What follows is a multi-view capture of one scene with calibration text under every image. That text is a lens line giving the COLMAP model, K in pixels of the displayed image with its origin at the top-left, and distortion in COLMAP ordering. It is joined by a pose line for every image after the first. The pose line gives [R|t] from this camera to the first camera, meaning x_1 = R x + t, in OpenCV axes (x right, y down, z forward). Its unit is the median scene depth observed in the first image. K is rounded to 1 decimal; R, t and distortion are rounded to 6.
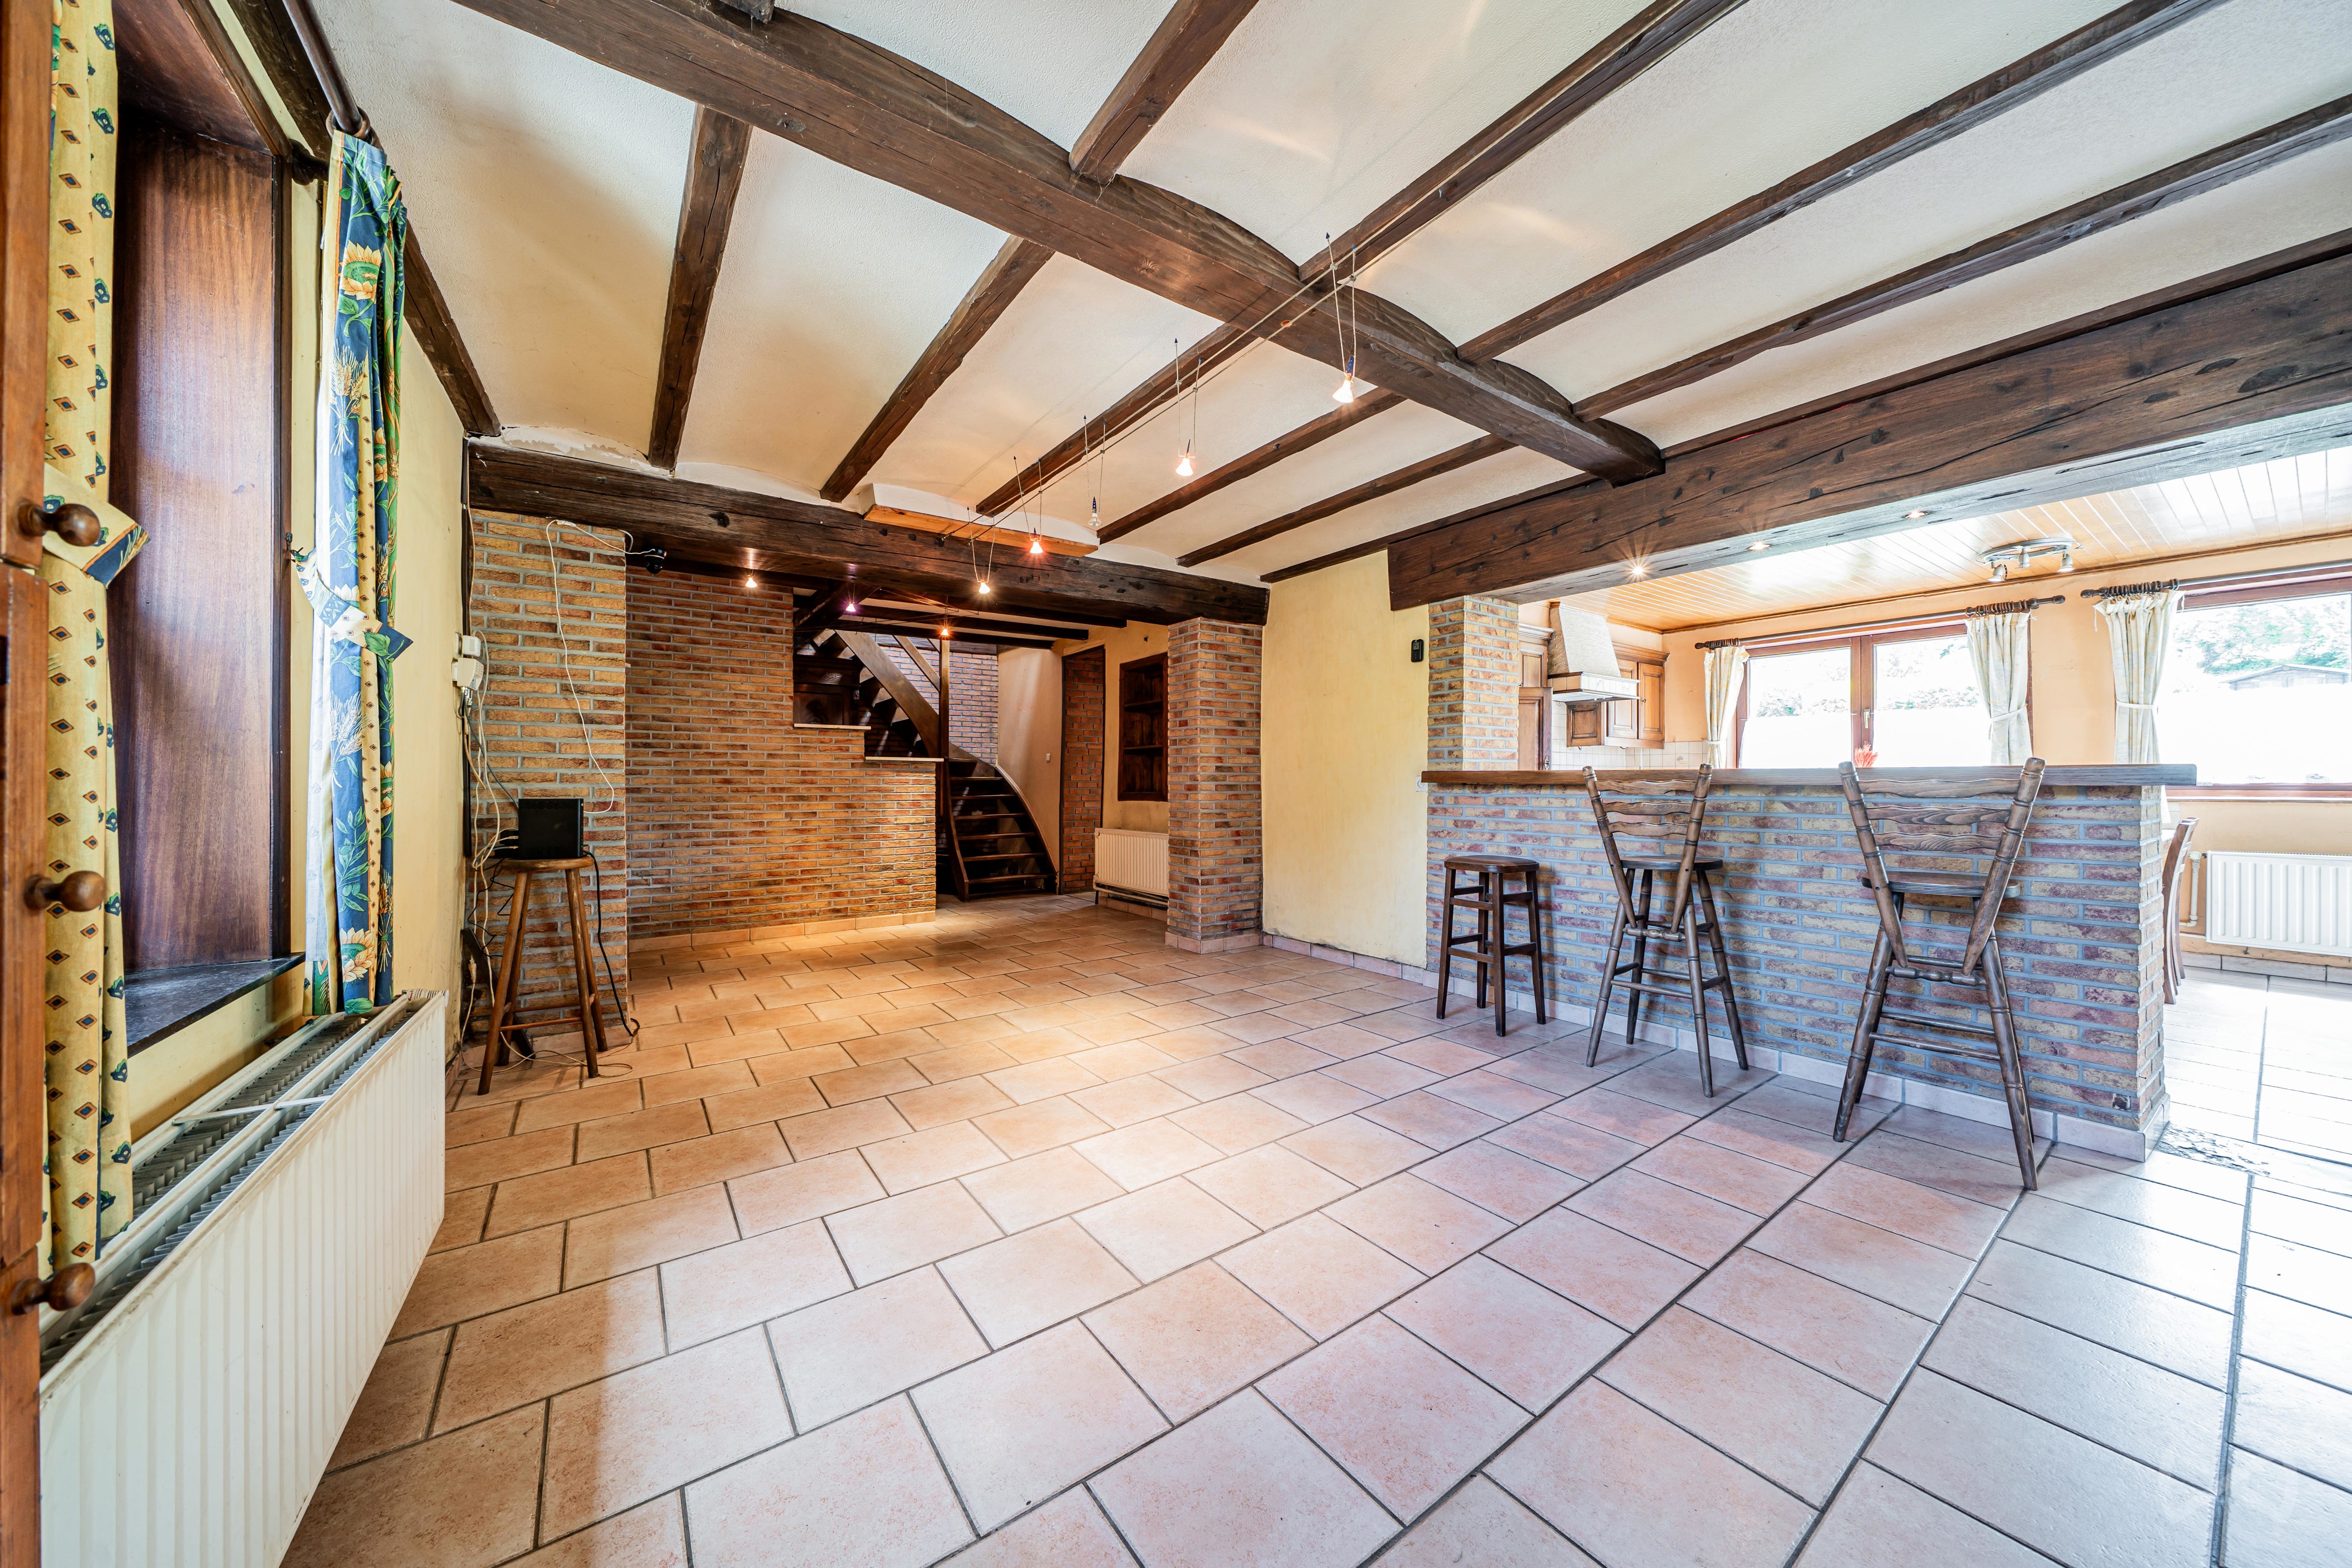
lens RADIAL K [[799.0, 0, 1170.8], [0, 799.0, 787.8], [0, 0, 1]] dist [-0.005147, -0.000199]
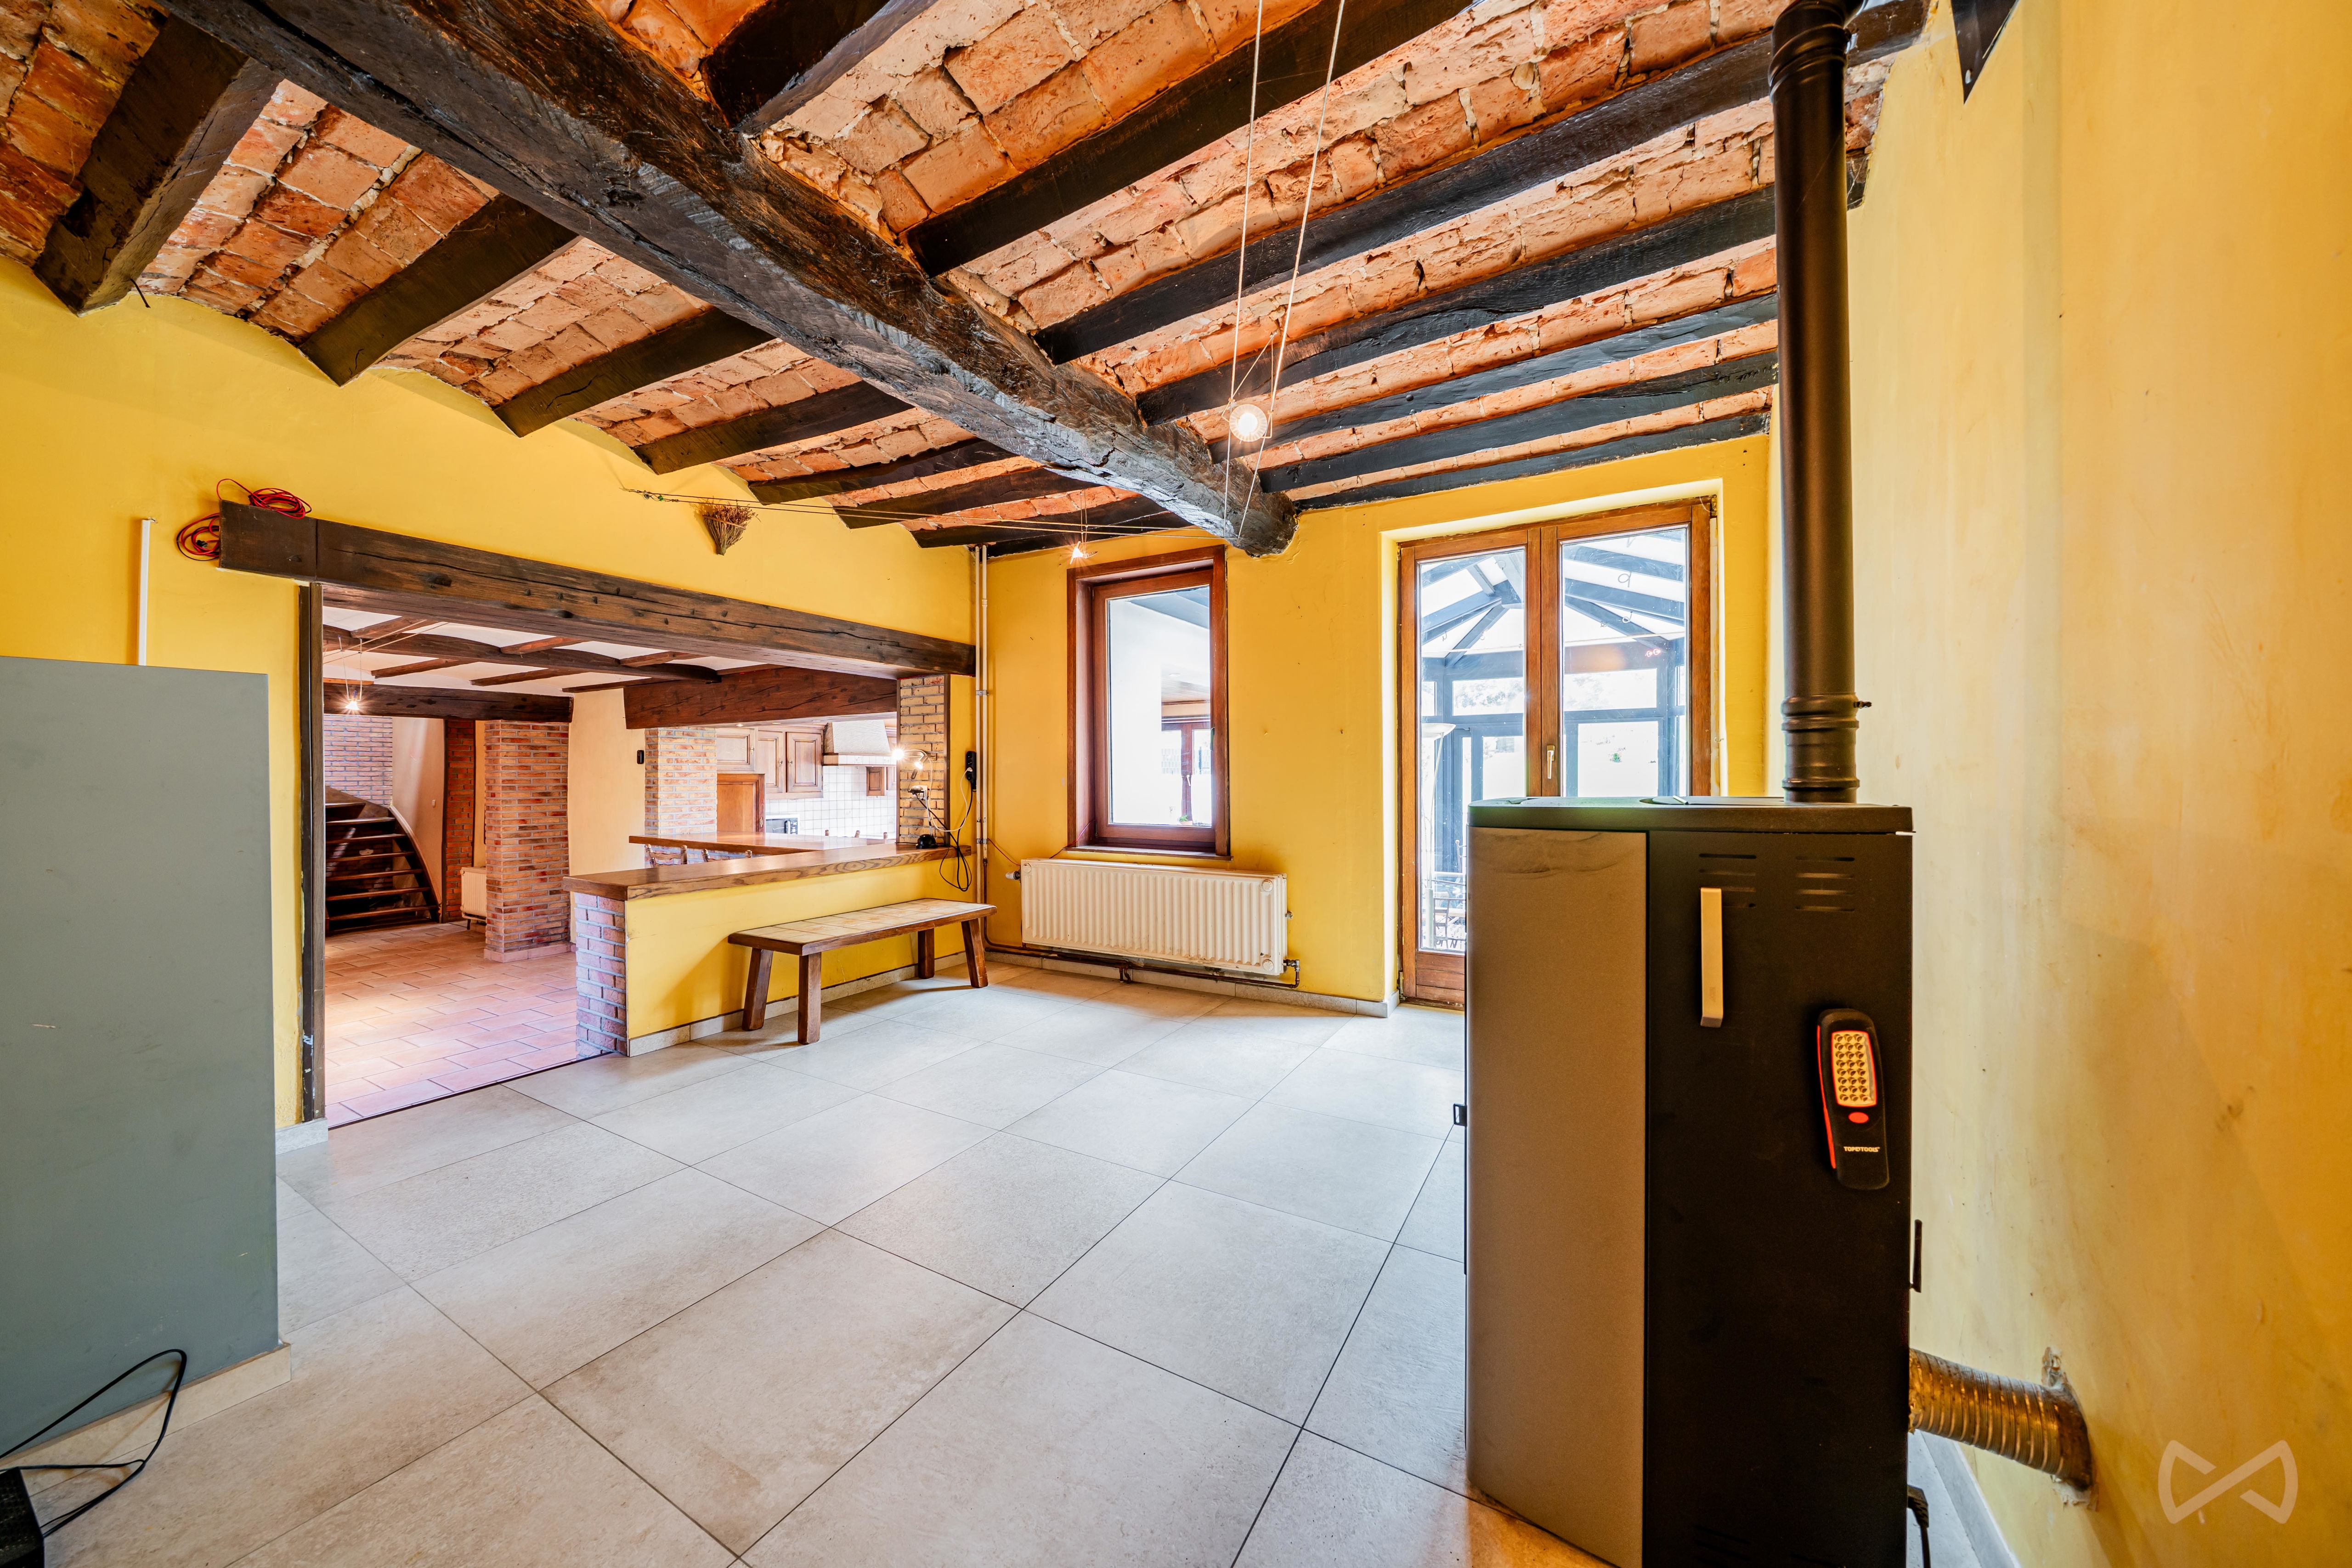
lens RADIAL K [[799.0, 0, 1170.8], [0, 799.0, 787.8], [0, 0, 1]] dist [-0.005147, -0.000199]
pose [[0.908484, -0.010178, 0.417796, 0.500179], [0.006000, 0.999918, 0.011313, -0.101522], [-0.417877, -0.007770, 0.908470, -0.719305]]
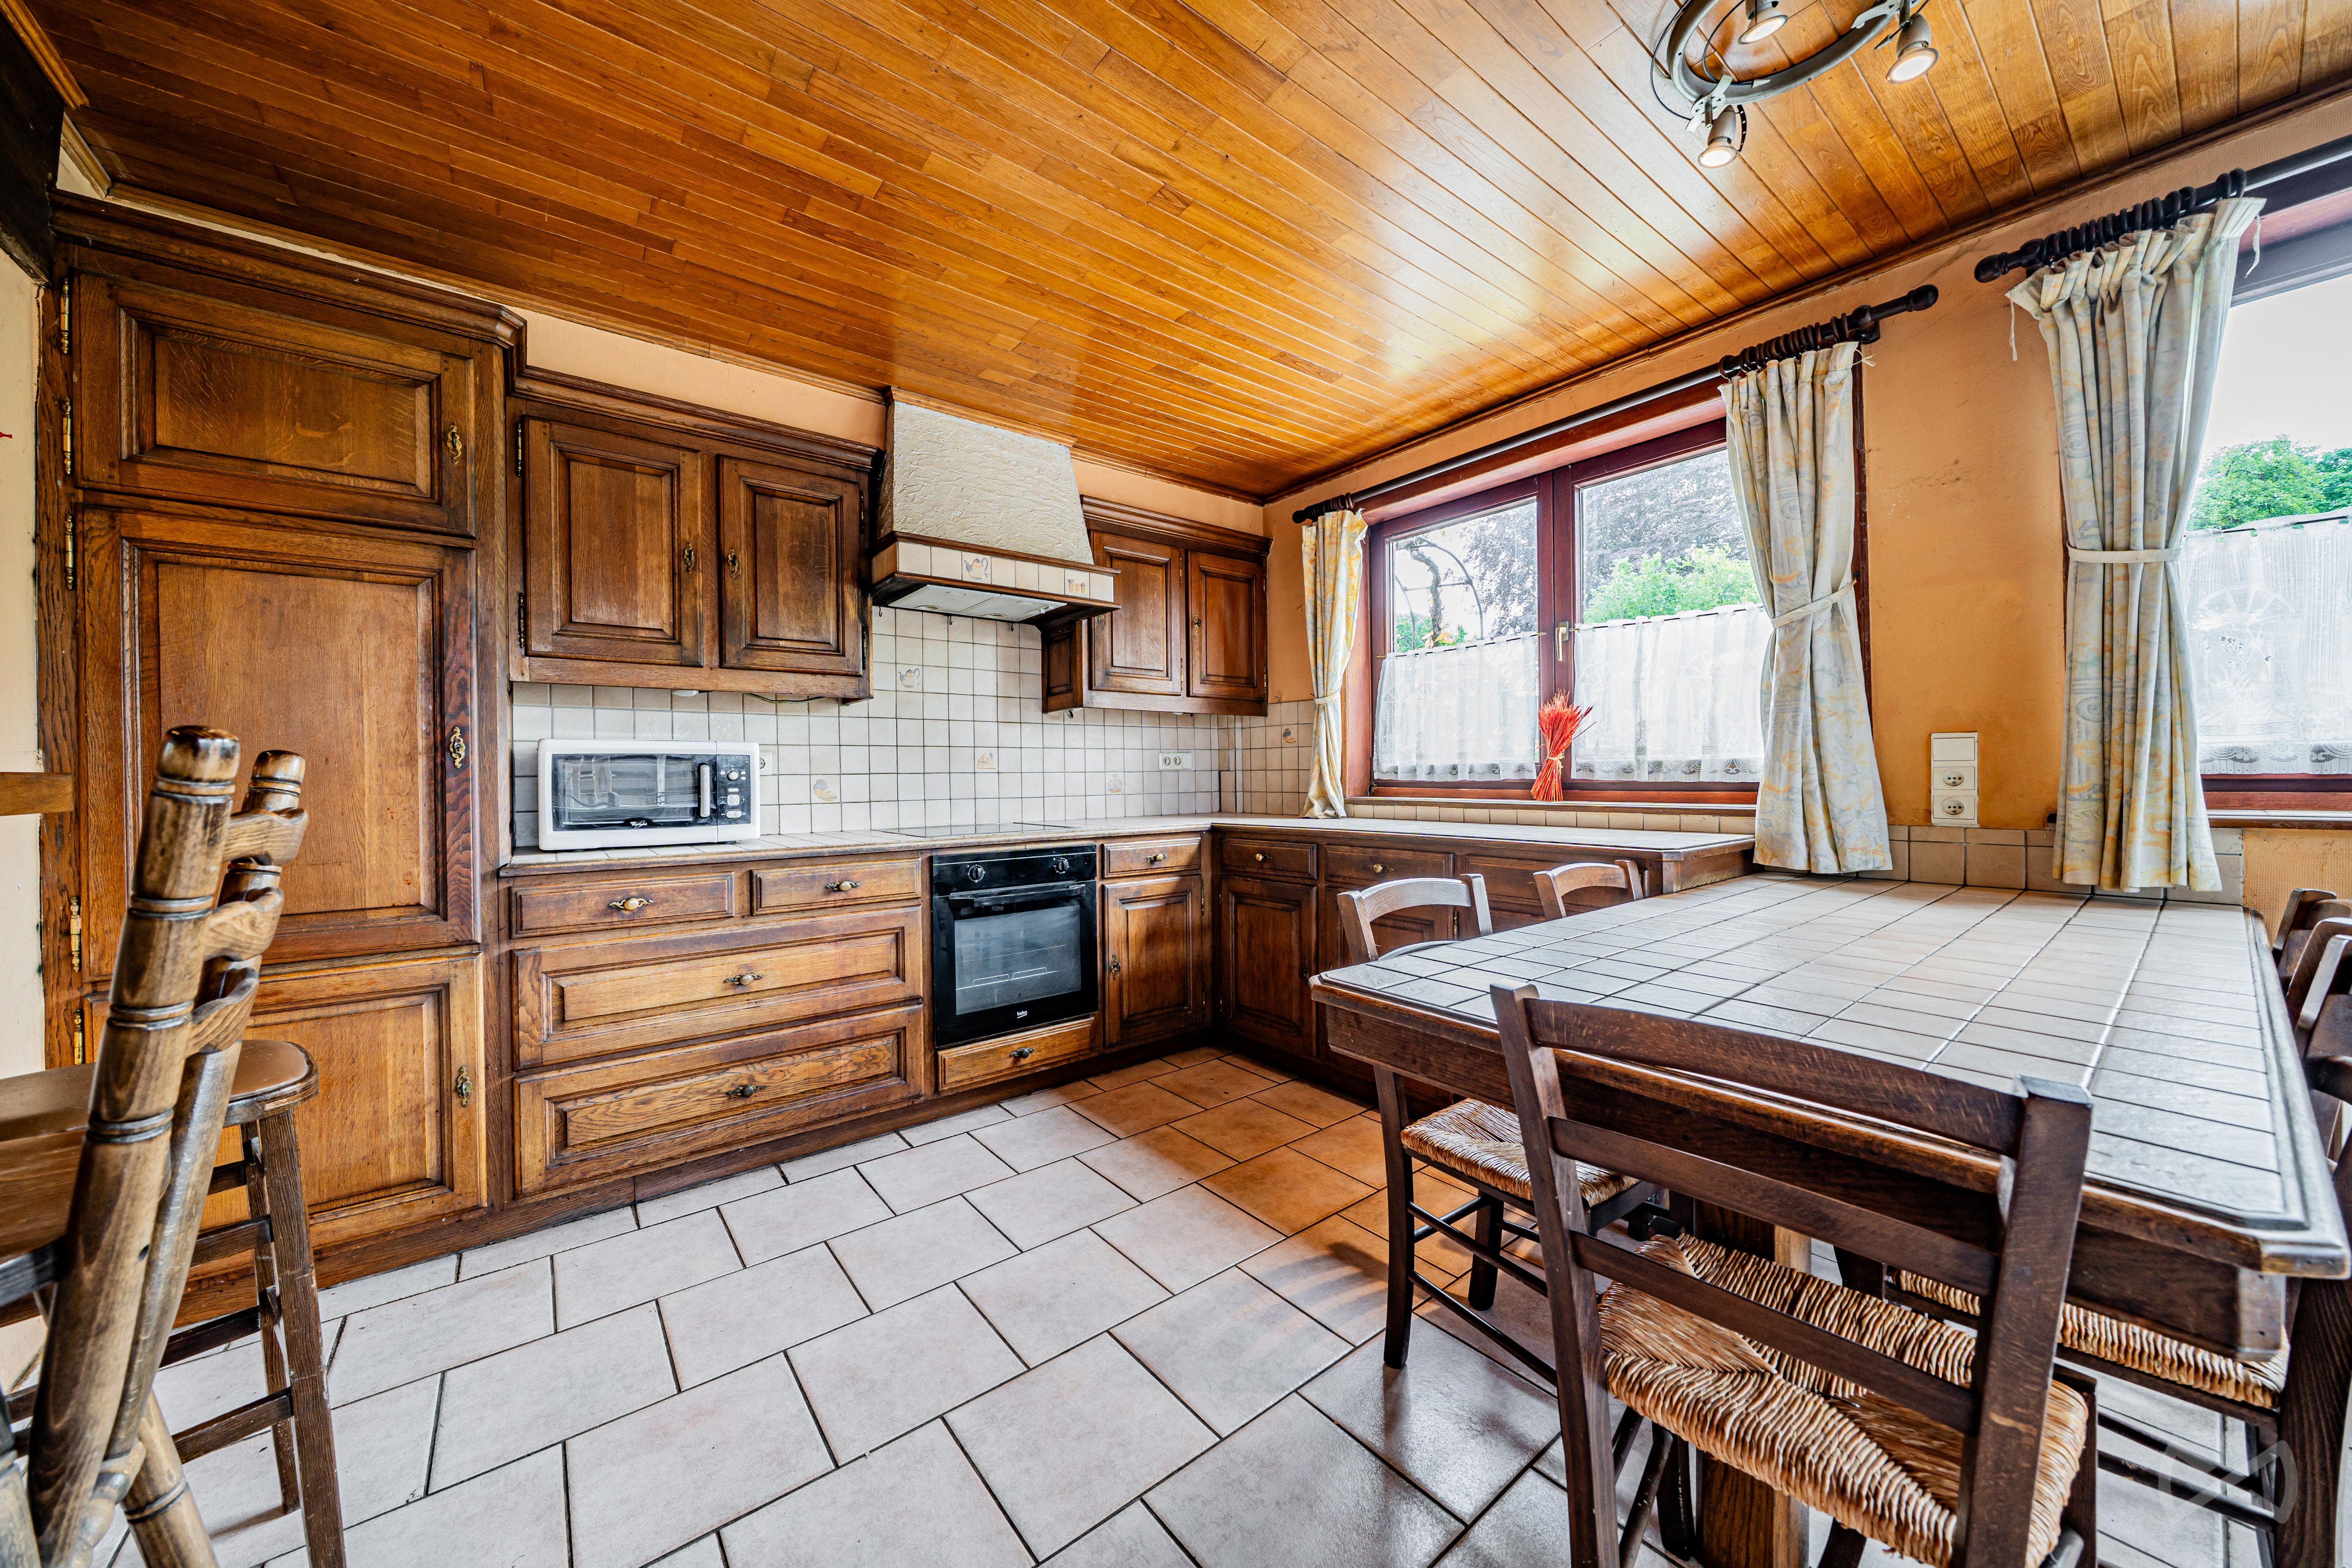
lens RADIAL K [[830.1, 0, 1176.0], [0, 830.1, 784.0], [0, 0, 1]] dist [0.000337, 0.000071]
pose [[0.998950, -0.008174, 0.045089, 0.713732], [0.008196, 0.999966, -0.000307, -0.006043], [-0.045085, 0.000676, 0.998983, 0.594811]]
